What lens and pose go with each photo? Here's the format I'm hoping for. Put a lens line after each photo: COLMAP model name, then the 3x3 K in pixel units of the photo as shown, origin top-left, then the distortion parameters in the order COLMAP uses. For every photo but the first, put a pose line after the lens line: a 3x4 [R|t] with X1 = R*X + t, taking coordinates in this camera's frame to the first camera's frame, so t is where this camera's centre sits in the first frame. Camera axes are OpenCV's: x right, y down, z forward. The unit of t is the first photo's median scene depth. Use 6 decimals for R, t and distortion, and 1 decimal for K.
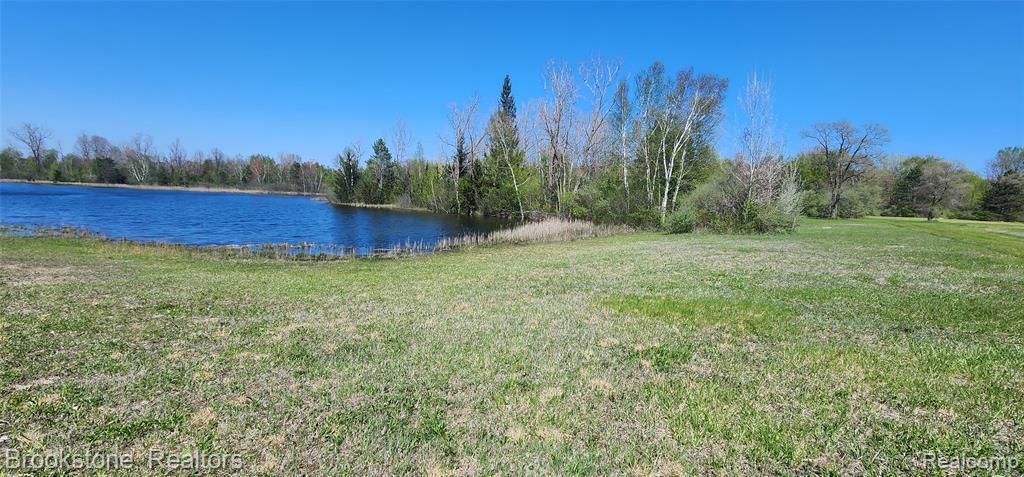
lens RADIAL K [[419.1, 0, 510.9], [0, 419.1, 231.8], [0, 0, 1]] dist [0.002848, -0.000533]
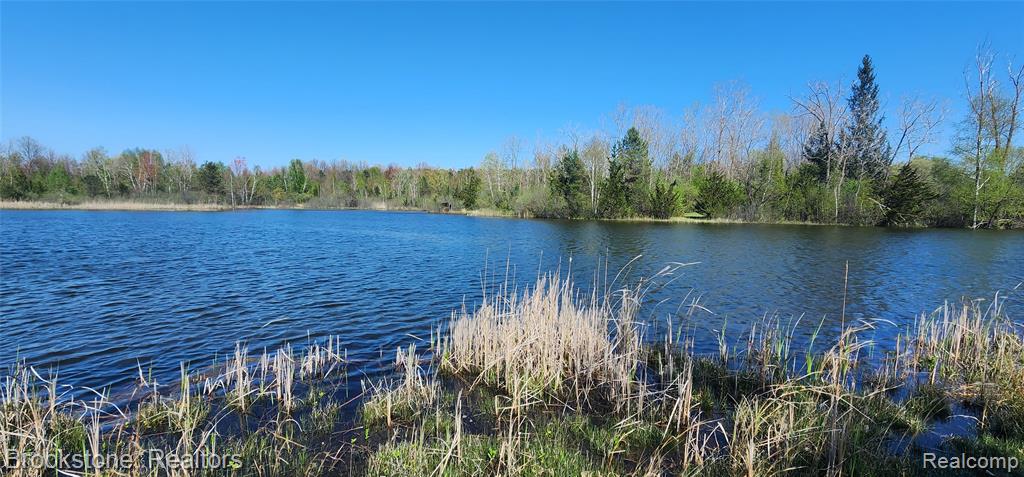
lens RADIAL K [[419.1, 0, 513.6], [0, 419.1, 240.5], [0, 0, 1]] dist [0.002848, -0.000533]
pose [[0.917798, -0.070309, 0.390772, -0.842682], [0.063201, 0.997518, 0.031036, -0.065976], [-0.391984, -0.003787, 0.919964, 0.429540]]
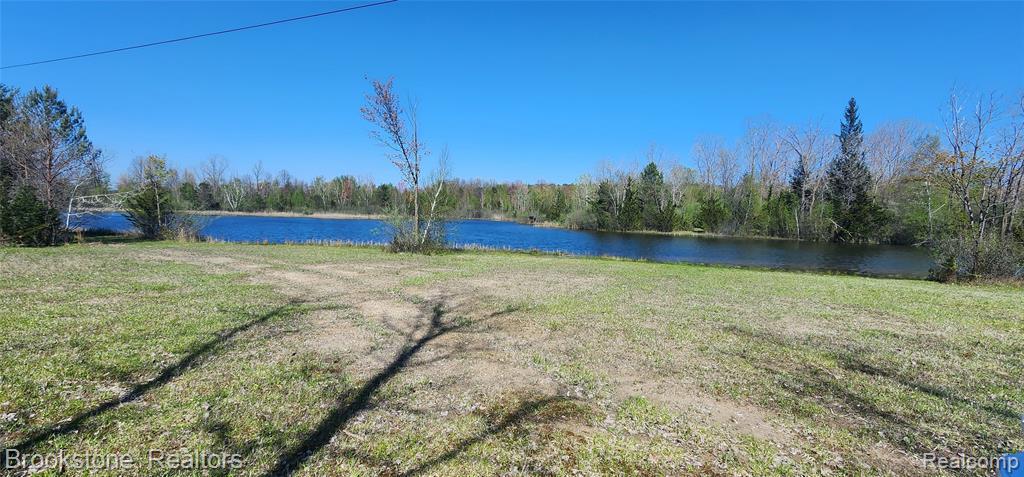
lens RADIAL K [[419.1, 0, 513.2], [0, 419.1, 238.2], [0, 0, 1]] dist [0.002848, -0.000533]
pose [[0.996771, -0.027893, 0.075291, -0.743502], [0.029107, 0.999463, -0.015081, -0.046614], [-0.074830, 0.017224, 0.997048, 0.074308]]
